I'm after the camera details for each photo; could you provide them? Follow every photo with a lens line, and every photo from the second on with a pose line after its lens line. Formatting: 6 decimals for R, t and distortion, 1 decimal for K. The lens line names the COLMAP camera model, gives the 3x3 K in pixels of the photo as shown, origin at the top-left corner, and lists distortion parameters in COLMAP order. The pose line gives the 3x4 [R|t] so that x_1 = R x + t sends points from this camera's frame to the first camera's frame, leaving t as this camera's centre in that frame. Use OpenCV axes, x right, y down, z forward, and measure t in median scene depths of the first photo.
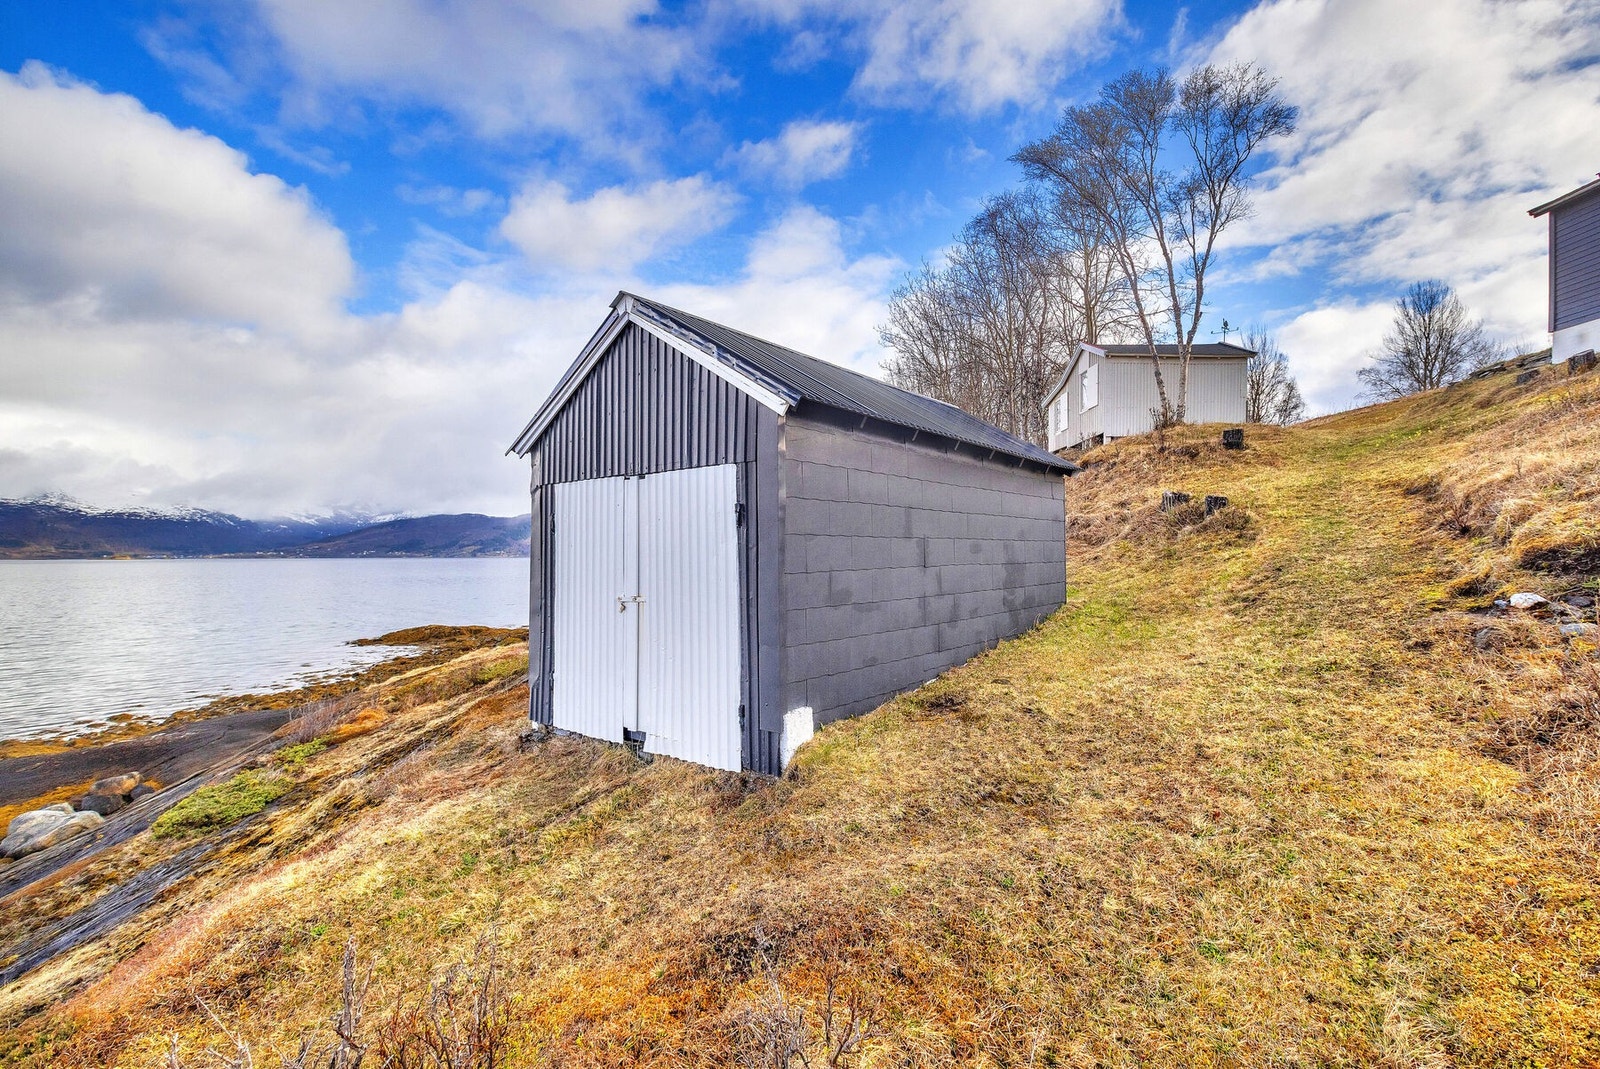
lens RADIAL K [[732.9, 0, 804.5], [0, 732.9, 558.3], [0, 0, 1]] dist [0.001266, 0.000475]
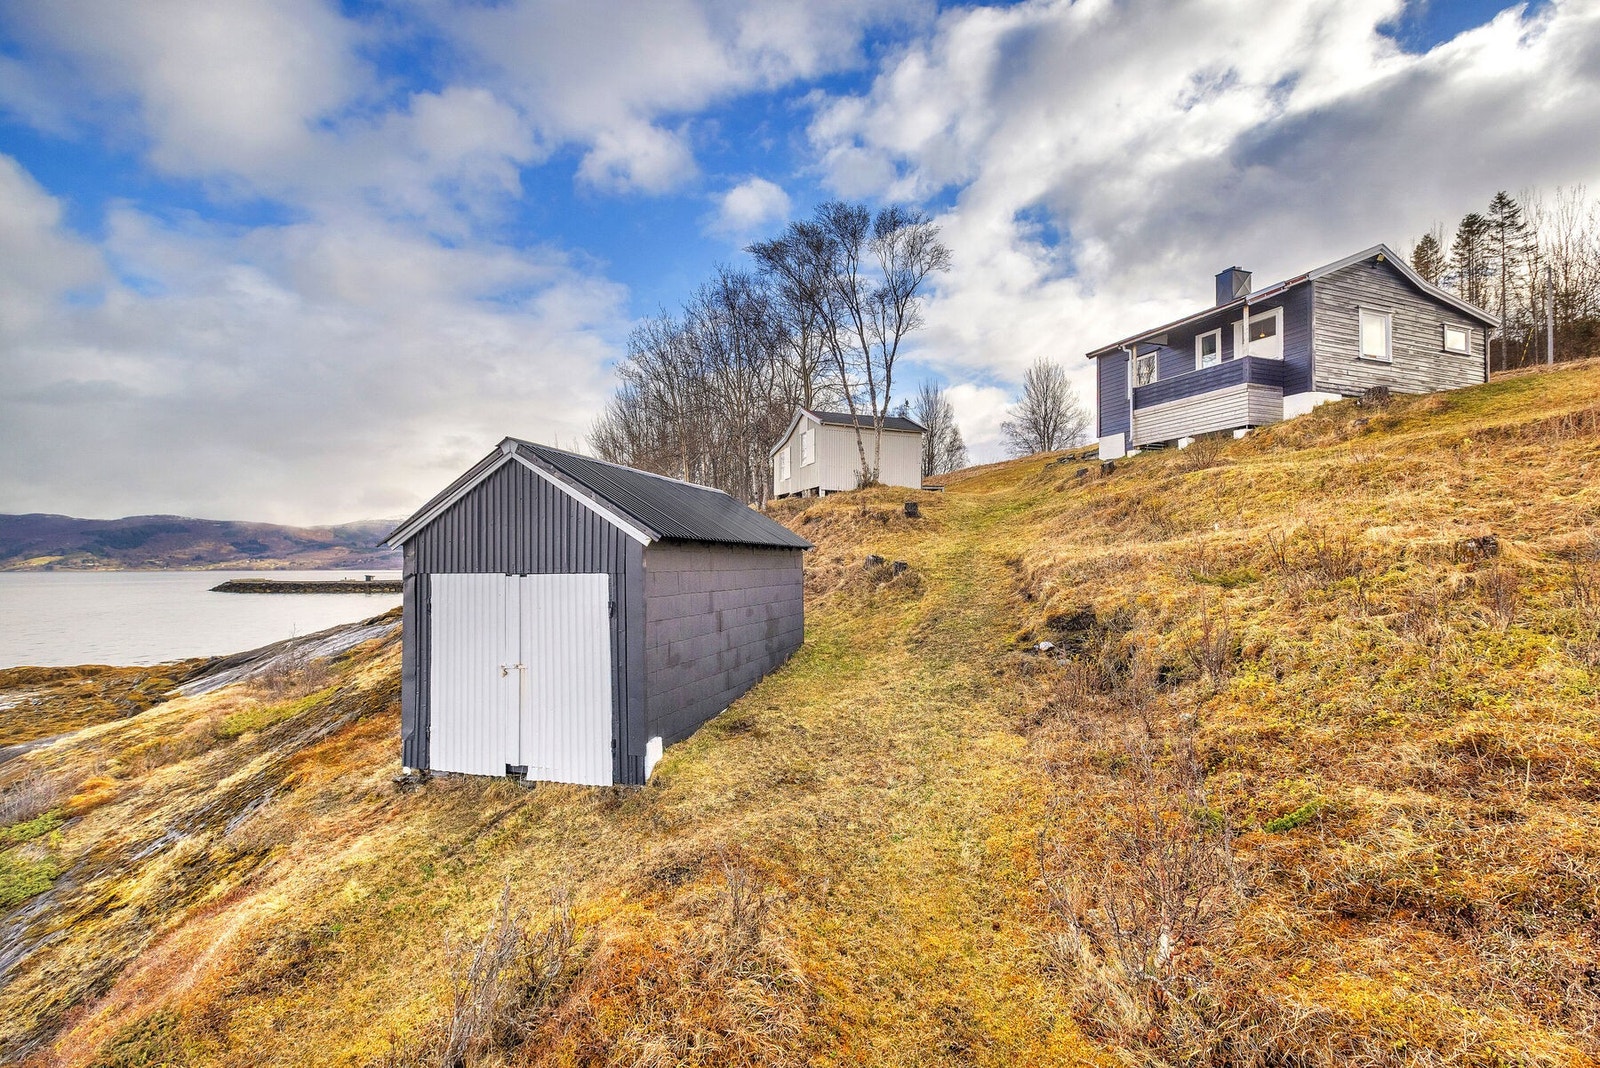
lens RADIAL K [[732.9, 0, 804.5], [0, 732.9, 557.8], [0, 0, 1]] dist [0.001266, 0.000475]
pose [[0.929011, 0.003704, 0.370034, -0.243469], [0.002519, 0.999863, -0.016334, -0.122322], [-0.370044, 0.016106, 0.928875, -0.448417]]
